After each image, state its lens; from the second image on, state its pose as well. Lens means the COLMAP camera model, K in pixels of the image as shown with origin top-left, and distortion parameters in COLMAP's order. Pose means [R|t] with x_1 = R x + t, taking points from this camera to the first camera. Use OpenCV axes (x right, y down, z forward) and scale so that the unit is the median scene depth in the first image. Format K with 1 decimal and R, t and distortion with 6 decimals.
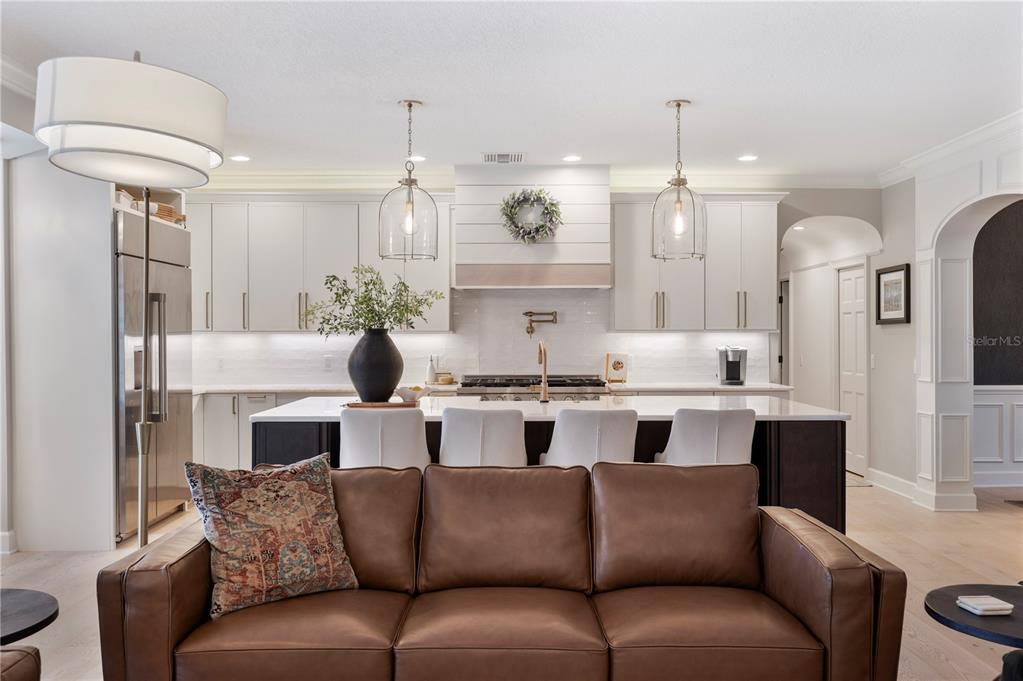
lens RADIAL K [[901.4, 0, 510.3], [0, 901.4, 343.1], [0, 0, 1]] dist [0.000326, -0.000893]
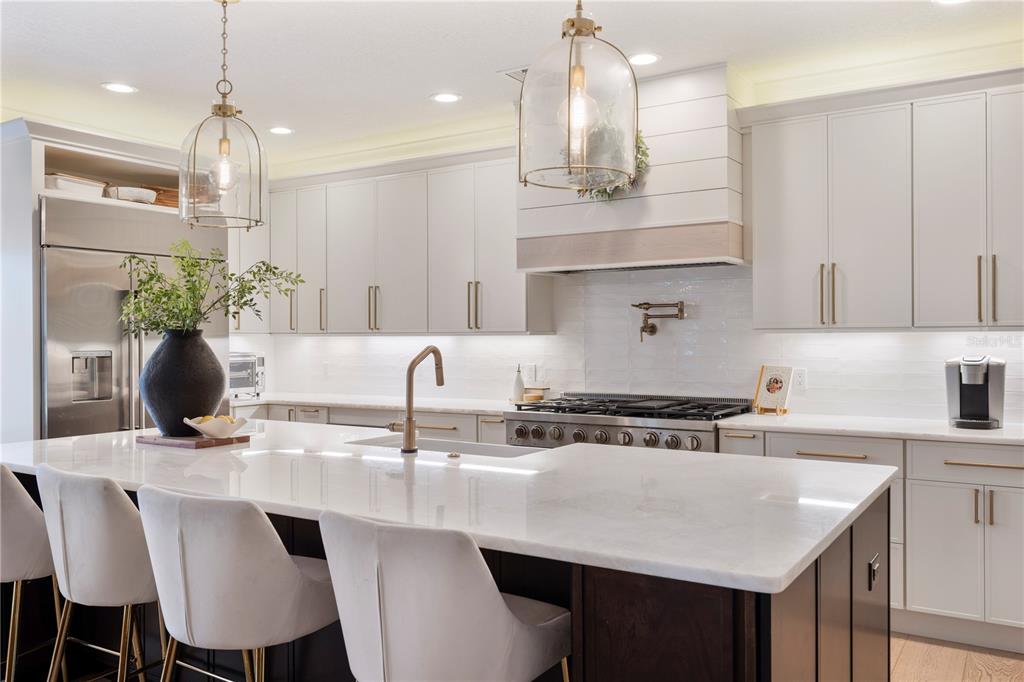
lens RADIAL K [[822.9, 0, 512.2], [0, 822.9, 333.5], [0, 0, 1]] dist [-0.000856, 0.006087]
pose [[0.837378, -0.004521, -0.546605, 0.286648], [-0.001562, 0.999942, -0.010663, -0.004642], [0.546621, 0.009783, 0.837323, 0.432659]]
